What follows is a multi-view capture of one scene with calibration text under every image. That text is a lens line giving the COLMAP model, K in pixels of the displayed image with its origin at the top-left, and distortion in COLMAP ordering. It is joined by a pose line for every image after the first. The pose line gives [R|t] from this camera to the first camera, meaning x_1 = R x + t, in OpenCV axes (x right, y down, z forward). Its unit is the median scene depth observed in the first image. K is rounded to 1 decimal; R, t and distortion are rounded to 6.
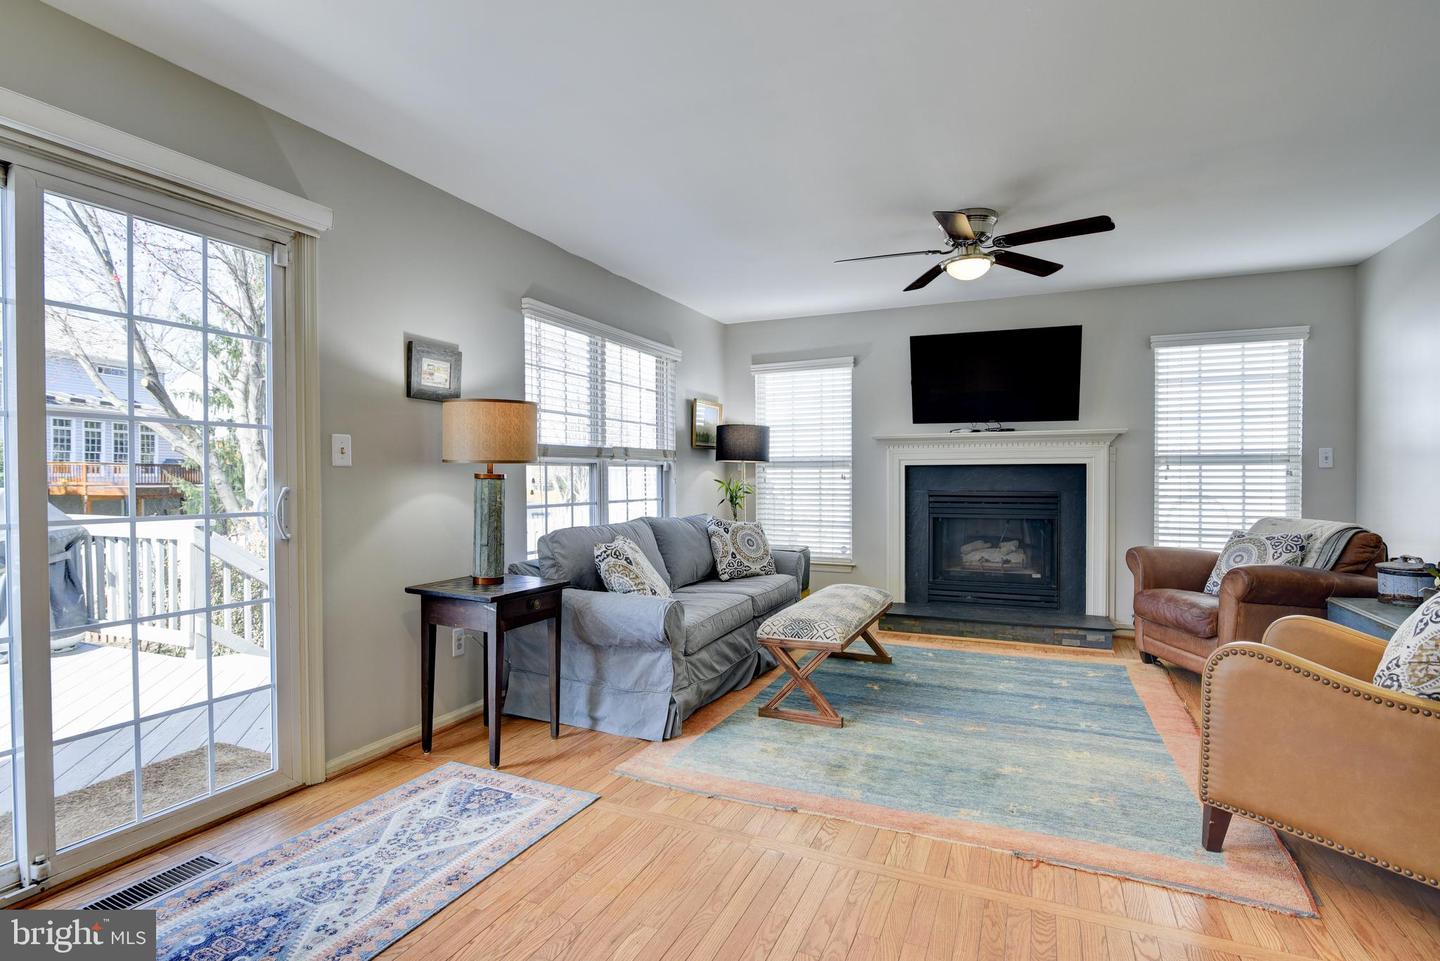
lens RADIAL K [[707.0, 0, 716.7], [0, 707.0, 487.4], [0, 0, 1]] dist [-0.018384, 0.001208]
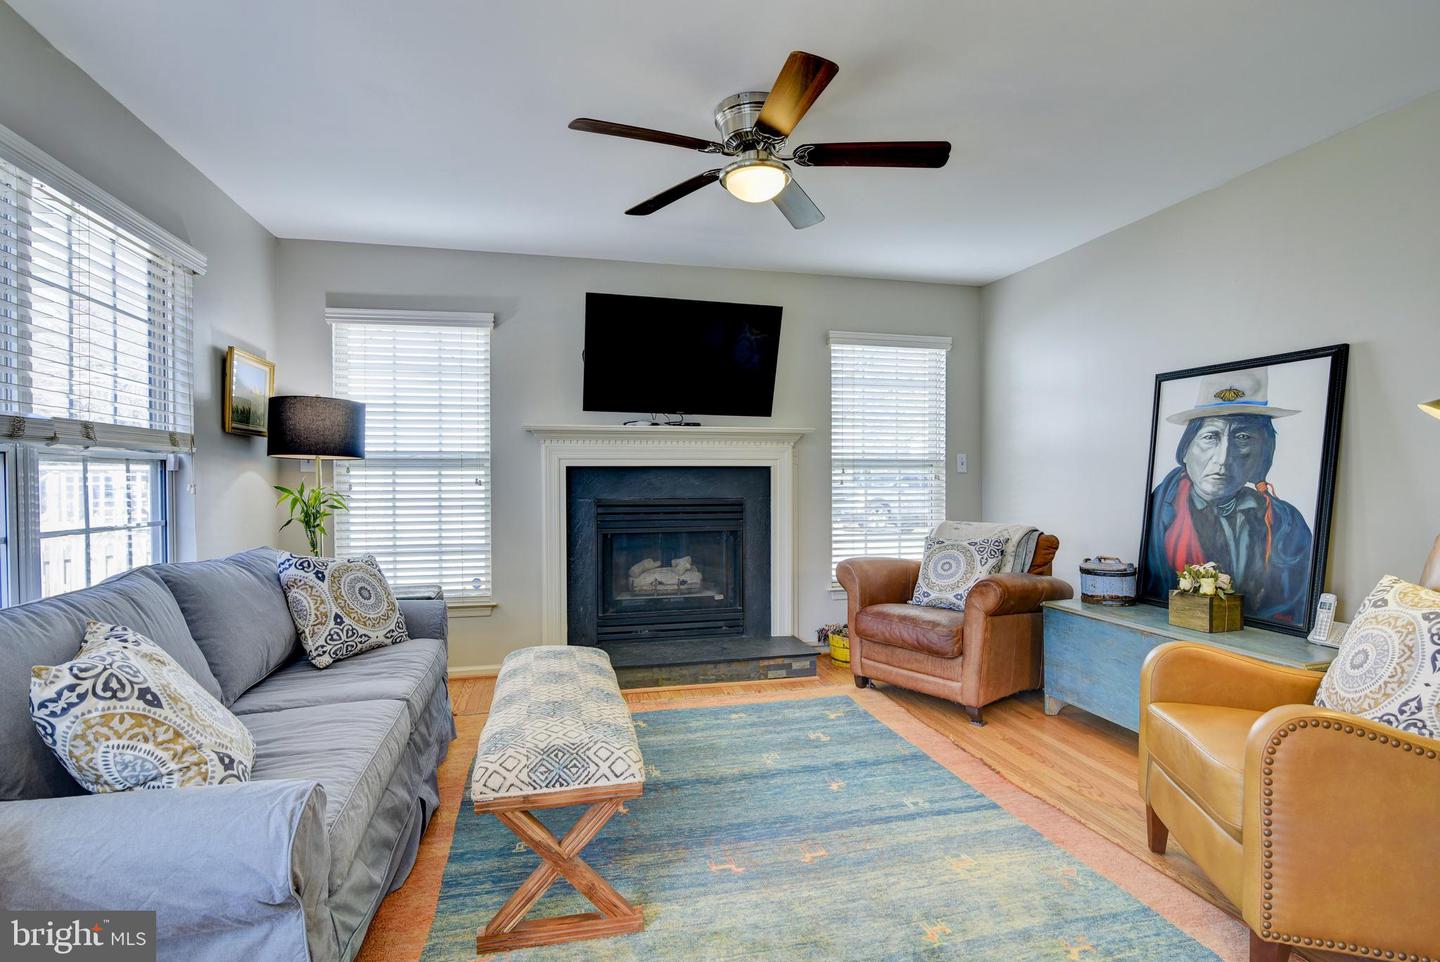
lens RADIAL K [[707.0, 0, 716.7], [0, 707.0, 487.9], [0, 0, 1]] dist [-0.018384, 0.001208]
pose [[0.790767, -0.006349, 0.612084, -0.079932], [0.009683, 0.999951, -0.002137, -0.005716], [-0.612041, 0.007617, 0.790790, 0.358709]]
